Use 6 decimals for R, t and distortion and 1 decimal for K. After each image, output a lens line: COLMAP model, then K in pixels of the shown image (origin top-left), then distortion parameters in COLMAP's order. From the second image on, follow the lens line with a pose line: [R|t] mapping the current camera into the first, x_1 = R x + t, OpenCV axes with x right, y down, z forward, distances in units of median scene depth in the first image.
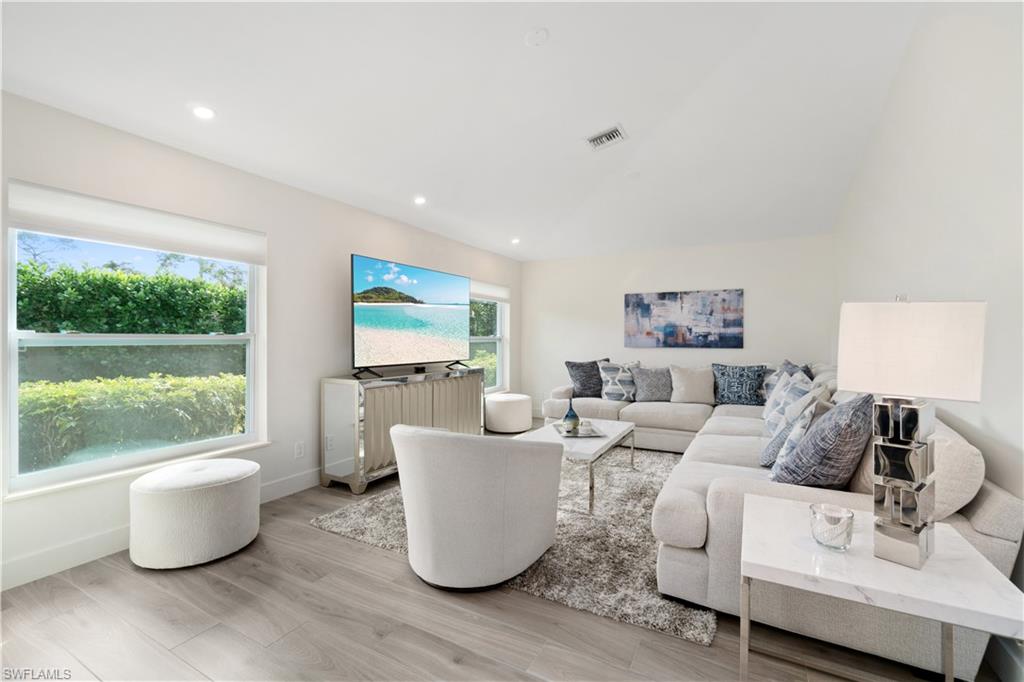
lens RADIAL K [[445.5, 0, 509.4], [0, 445.5, 337.8], [0, 0, 1]] dist [-0.003852, -0.000030]
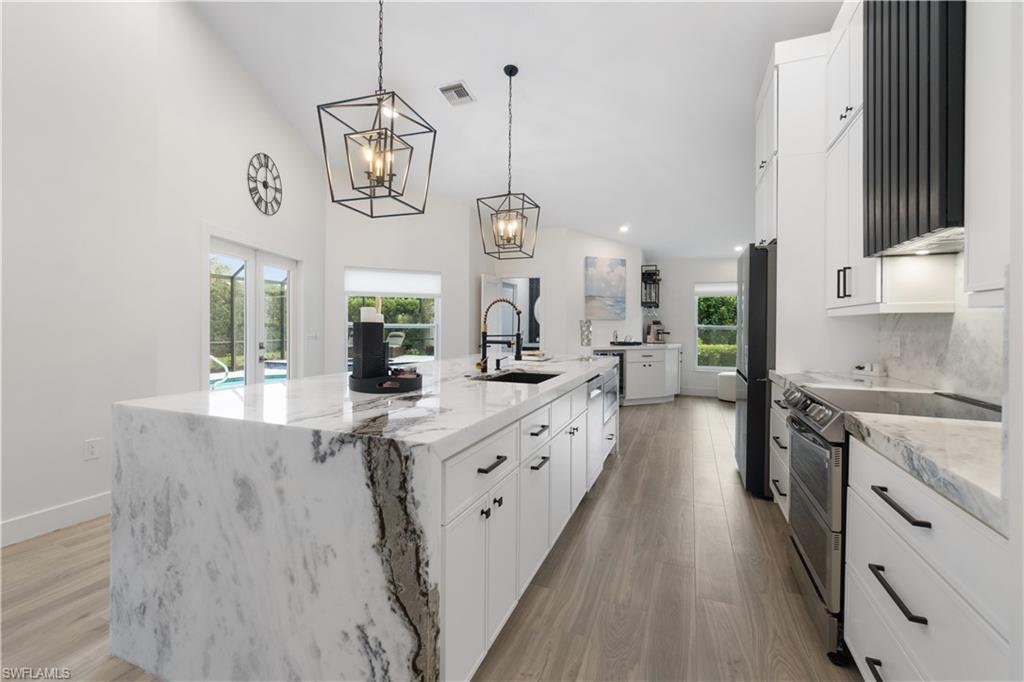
lens RADIAL K [[450.5, 0, 504.7], [0, 450.5, 330.2], [0, 0, 1]] dist [-0.002961, 0.000019]
pose [[0.115817, 0.008811, -0.993232, 1.401678], [-0.009458, 0.999925, 0.007767, 0.008836], [0.993226, 0.008494, 0.115891, -0.577488]]
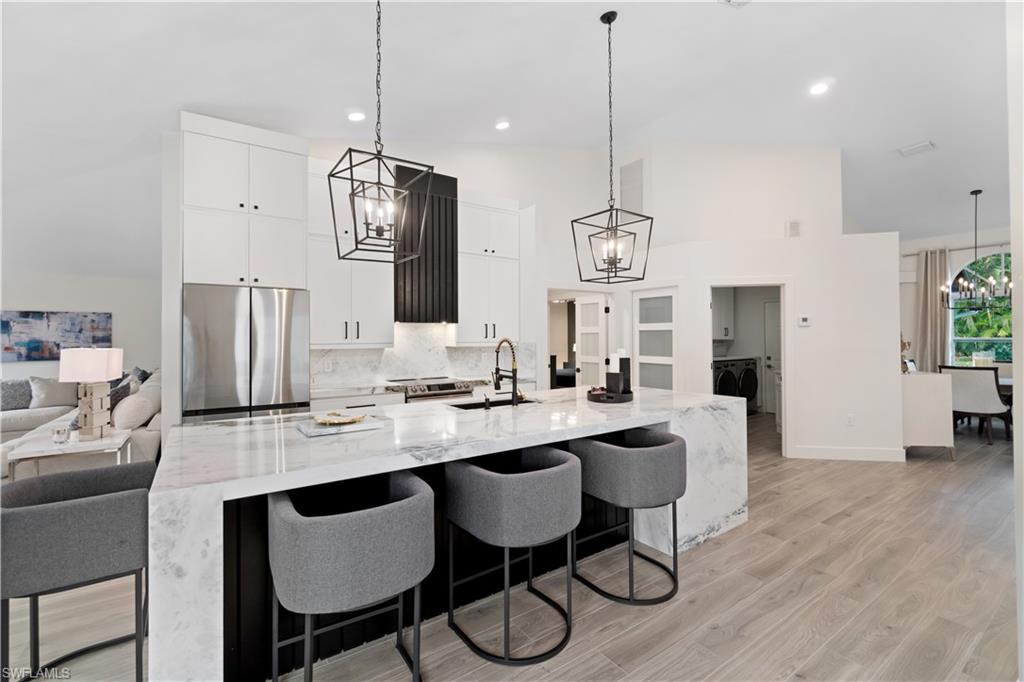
lens RADIAL K [[443.7, 0, 505.1], [0, 443.7, 333.7], [0, 0, 1]] dist [-0.003754, 0.000327]
pose [[0.454646, 0.001169, 0.890672, -0.144251], [0.010603, 0.999921, -0.006724, -0.042918], [-0.890609, 0.012500, 0.454598, -0.894323]]
